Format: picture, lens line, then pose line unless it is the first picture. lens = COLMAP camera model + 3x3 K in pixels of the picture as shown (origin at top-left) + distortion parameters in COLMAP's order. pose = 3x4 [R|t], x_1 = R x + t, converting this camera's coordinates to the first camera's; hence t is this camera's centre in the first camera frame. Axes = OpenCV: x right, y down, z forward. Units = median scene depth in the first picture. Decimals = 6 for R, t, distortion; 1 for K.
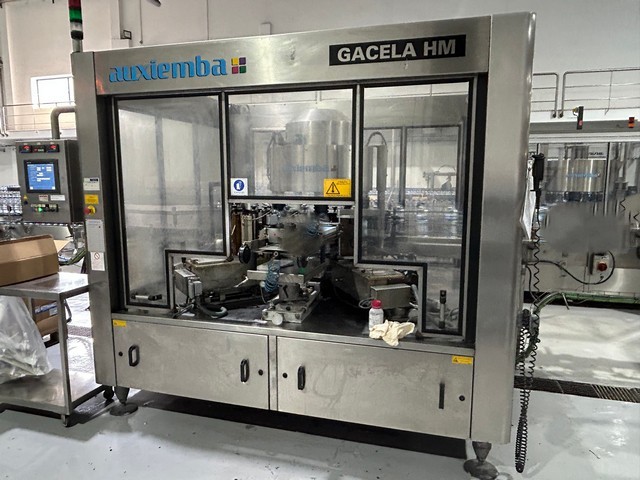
lens RADIAL K [[456.8, 0, 320.0], [0, 456.8, 240.0], [0, 0, 1]] dist [-0.002078, -0.000083]
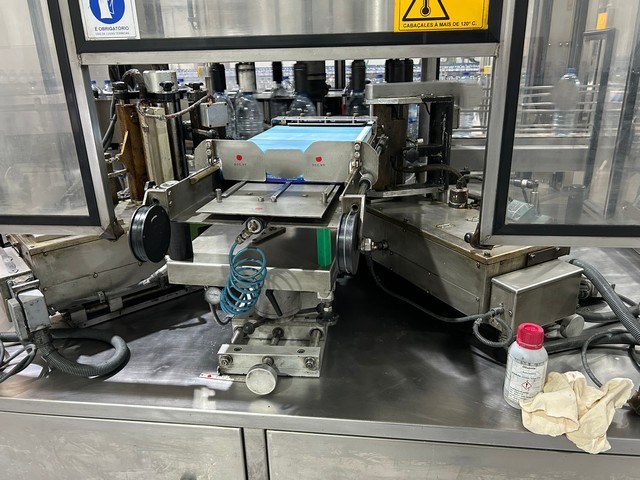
lens RADIAL K [[489.5, 0, 320.0], [0, 489.5, 240.0], [0, 0, 1]] dist [0.083495, -0.117102]
pose [[0.989674, -0.072805, 0.123470, -0.088268], [0.045310, 0.976132, 0.212400, -0.028849], [-0.135987, -0.204612, 0.969351, 0.622949]]
